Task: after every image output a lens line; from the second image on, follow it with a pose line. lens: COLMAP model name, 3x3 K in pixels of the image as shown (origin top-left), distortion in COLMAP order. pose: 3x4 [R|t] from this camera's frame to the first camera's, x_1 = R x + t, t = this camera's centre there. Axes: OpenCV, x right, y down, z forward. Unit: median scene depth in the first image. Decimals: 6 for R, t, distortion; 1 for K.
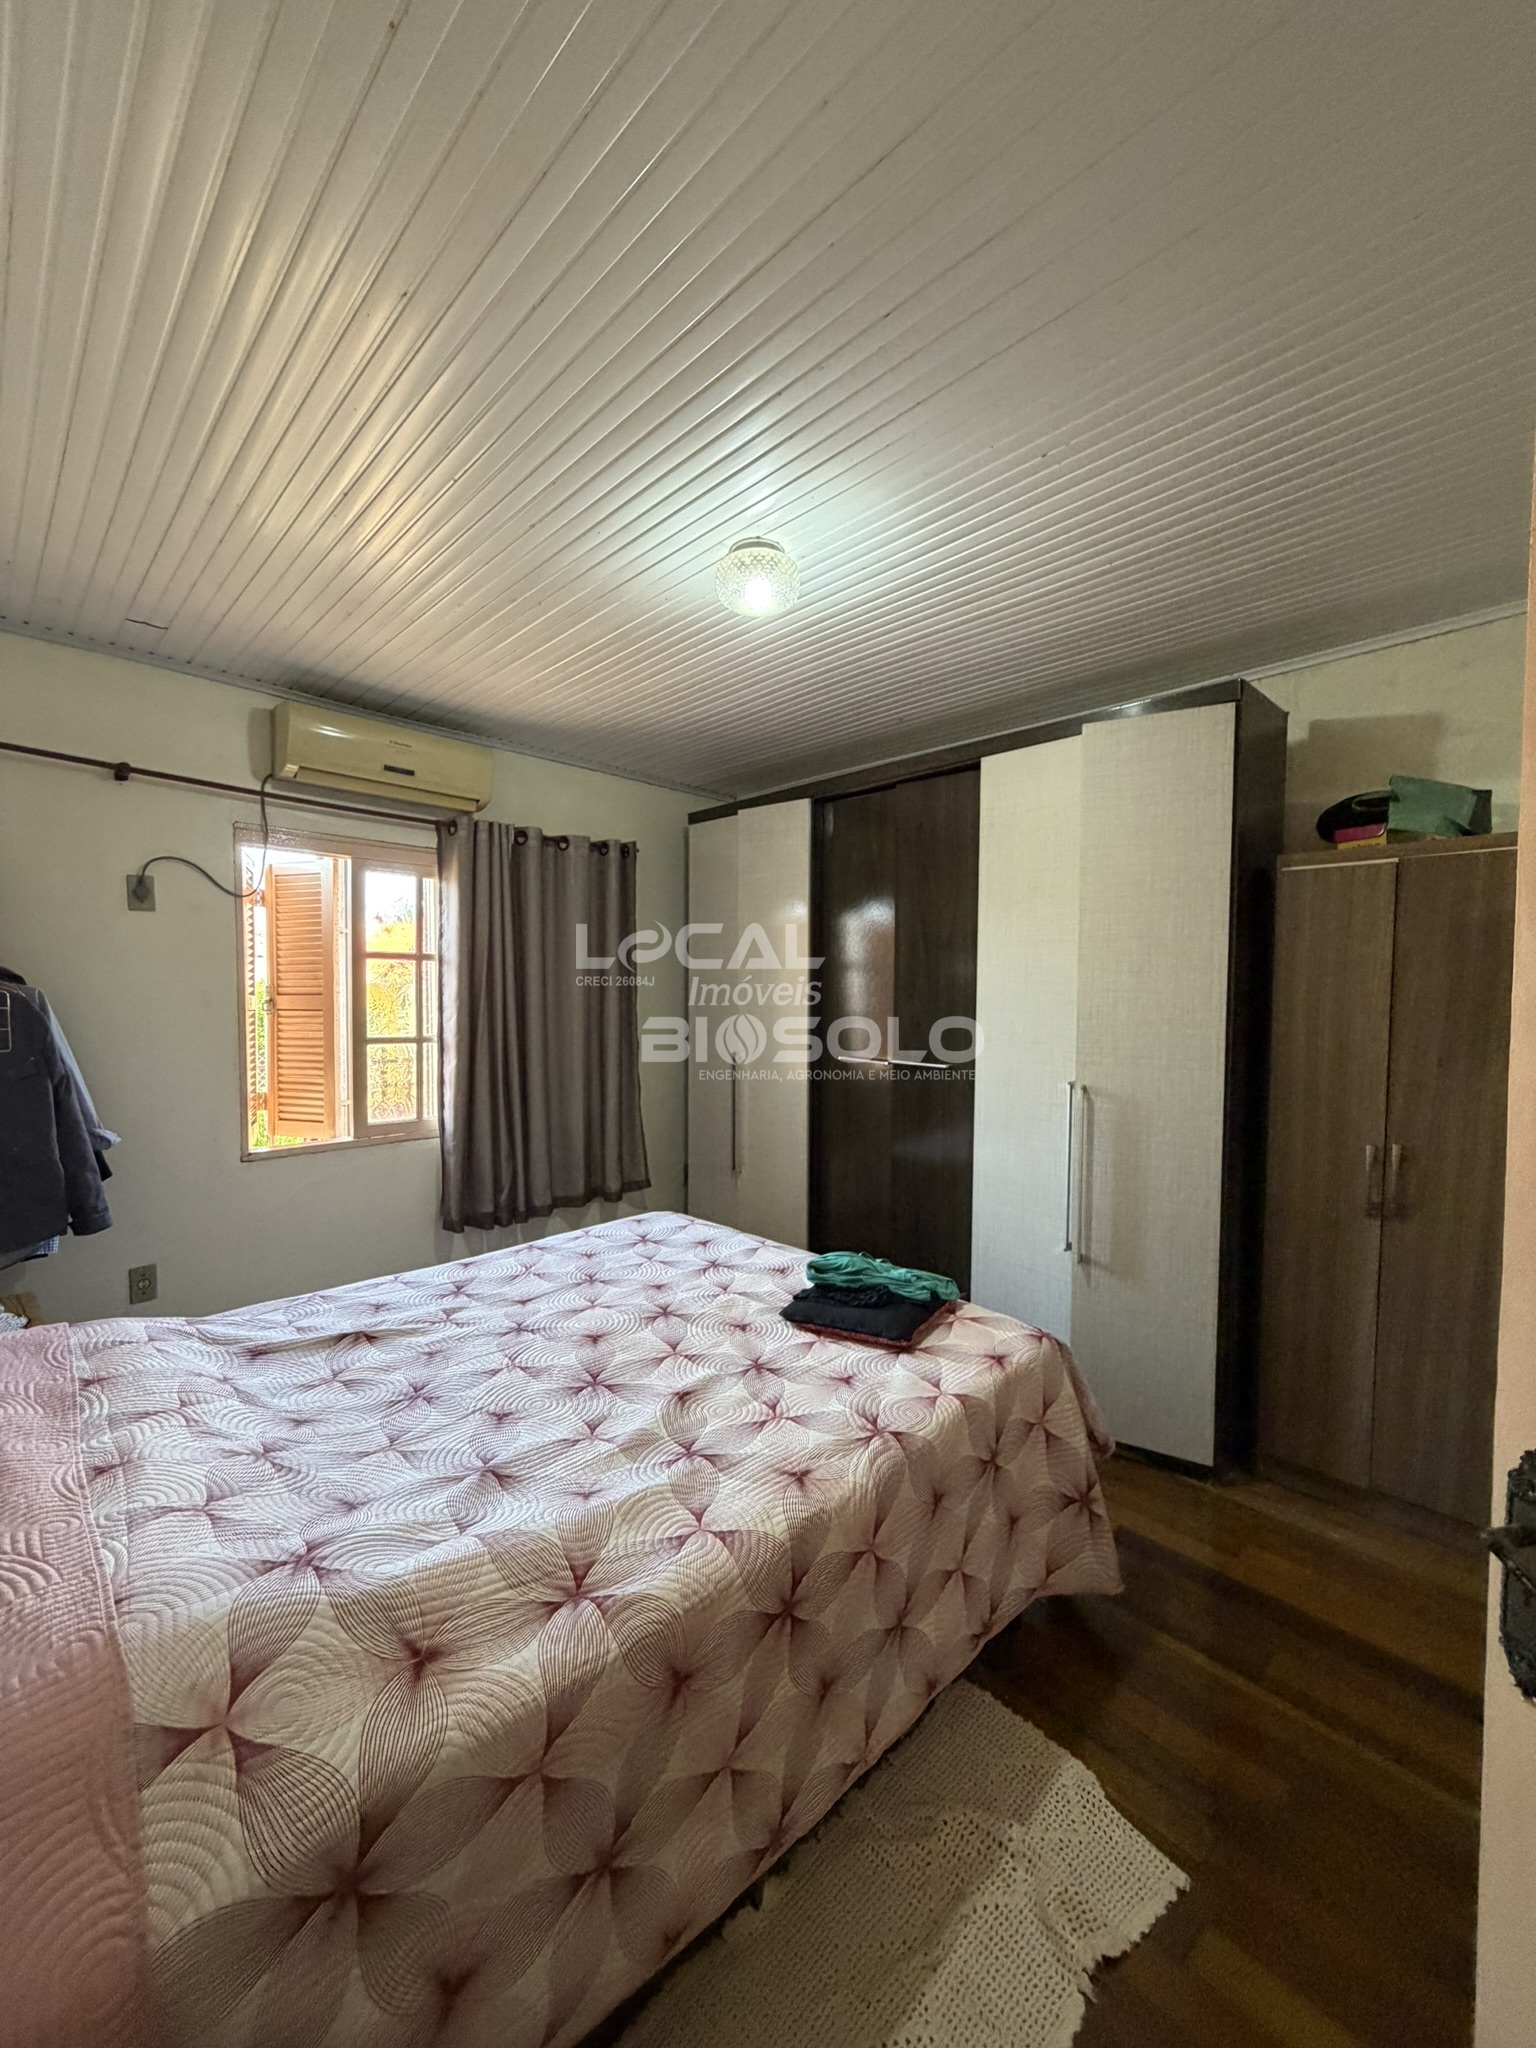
lens RADIAL K [[820.2, 0, 768.8], [0, 820.2, 1023.1], [0, 0, 1]] dist [0.002136, 0.000094]
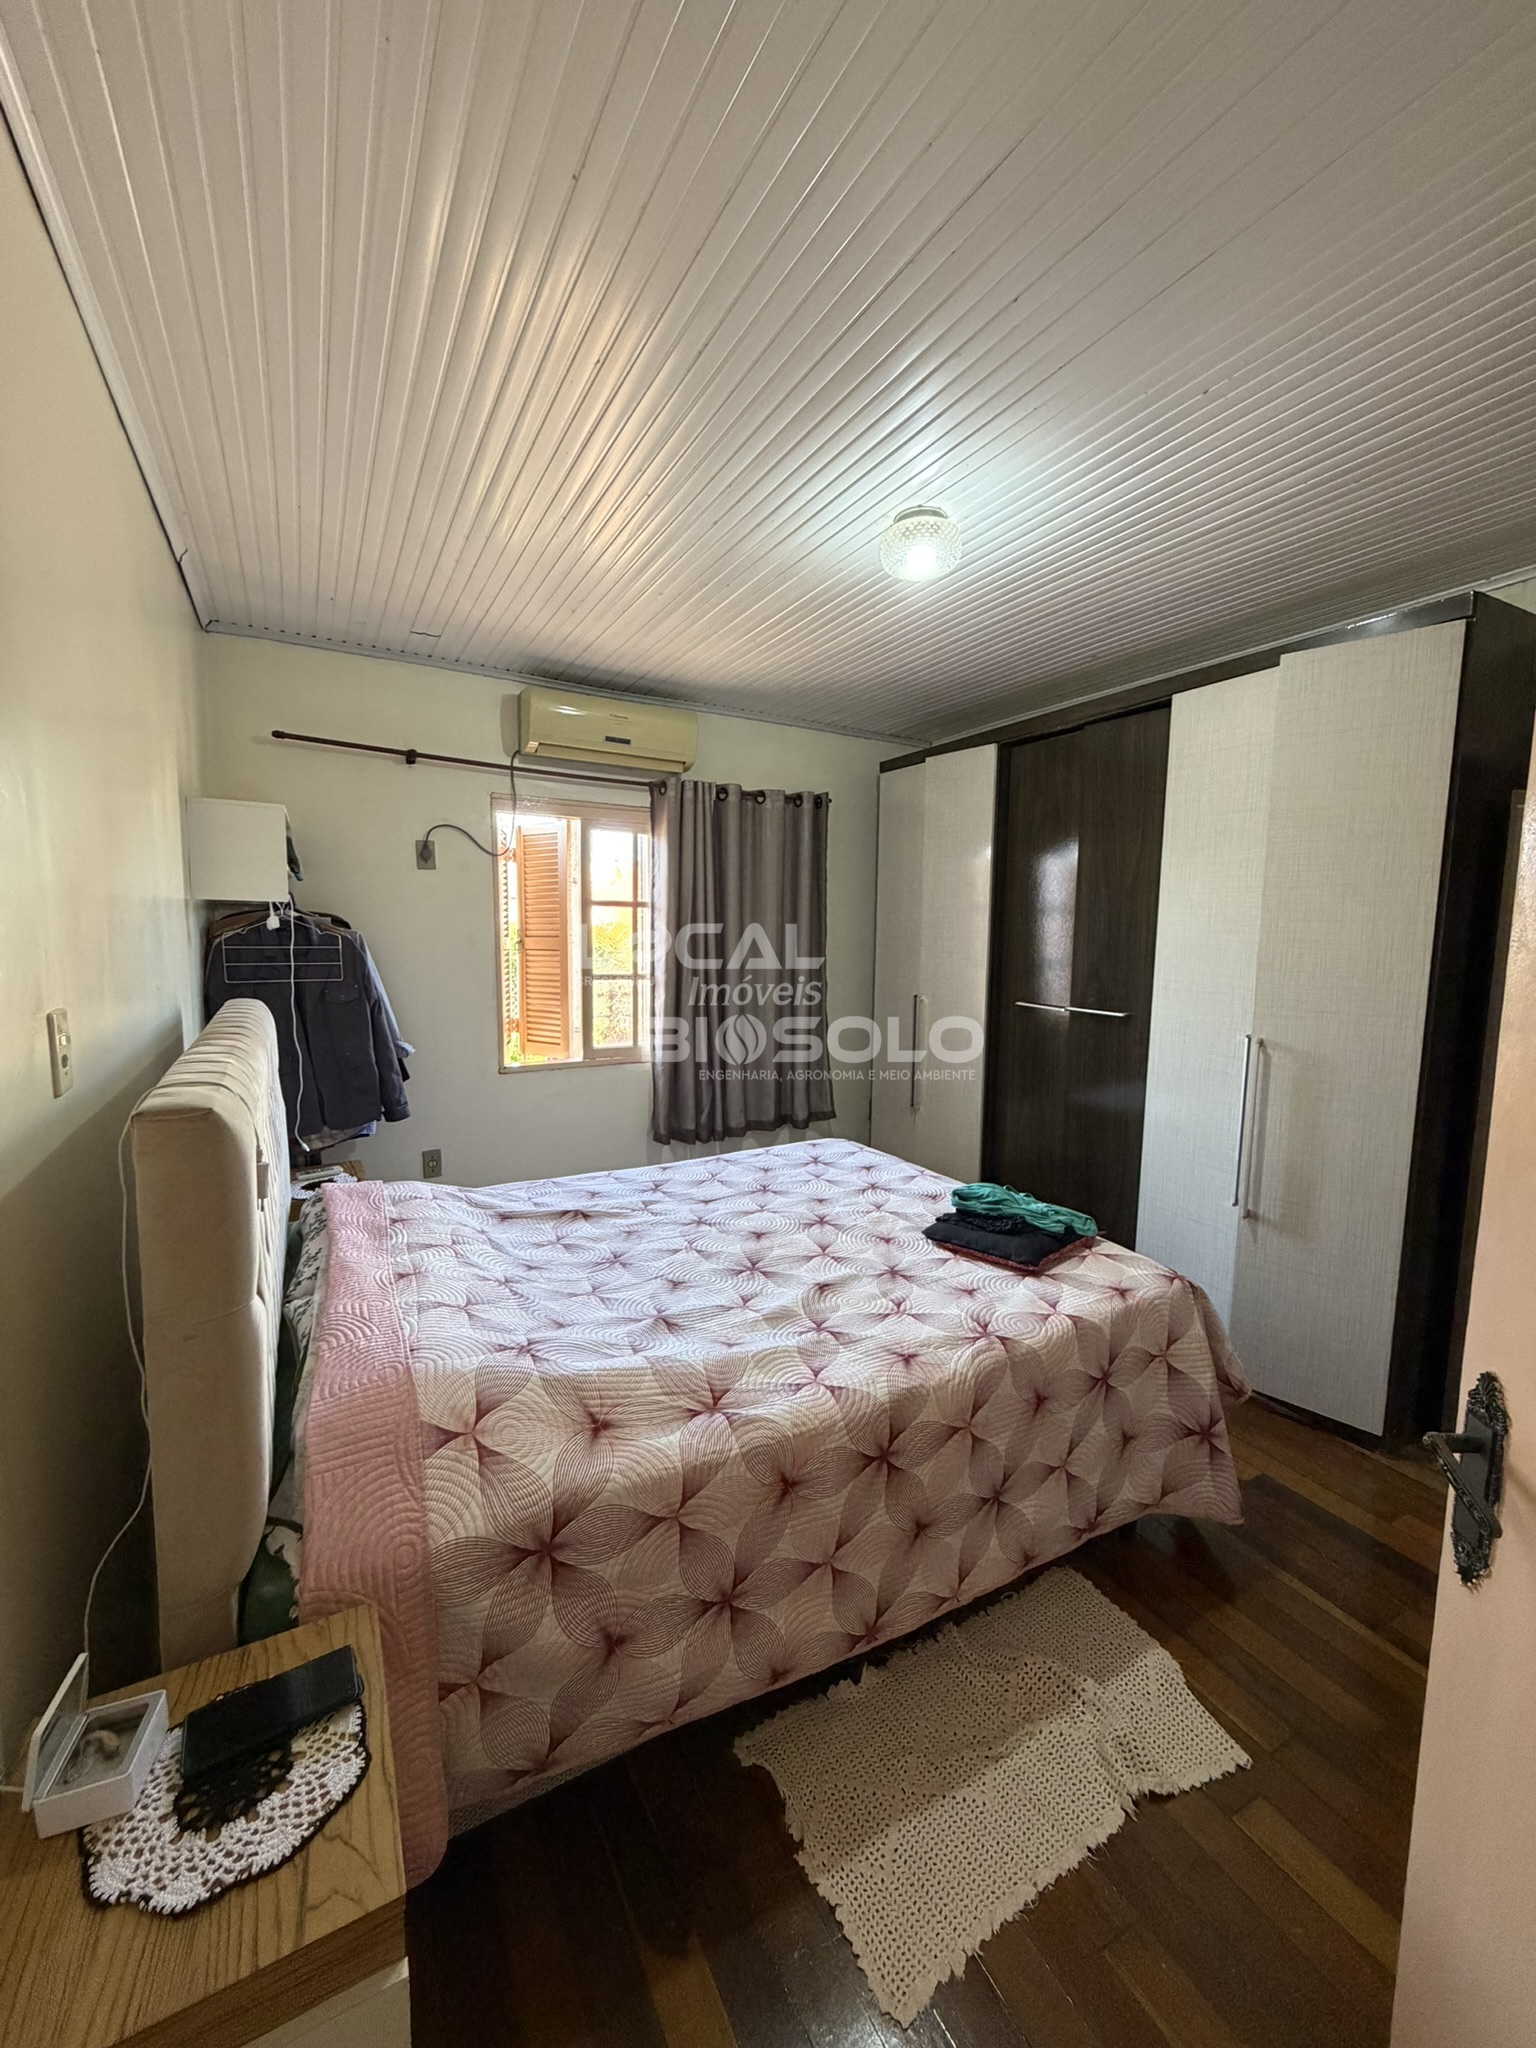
lens RADIAL K [[820.2, 0, 767.4], [0, 820.2, 1024.2], [0, 0, 1]] dist [0.002136, 0.000094]
pose [[0.964360, 0.035829, -0.262156, 0.094386], [-0.016401, 0.996979, 0.075924, -0.006637], [0.264085, -0.068919, 0.962034, -0.104629]]
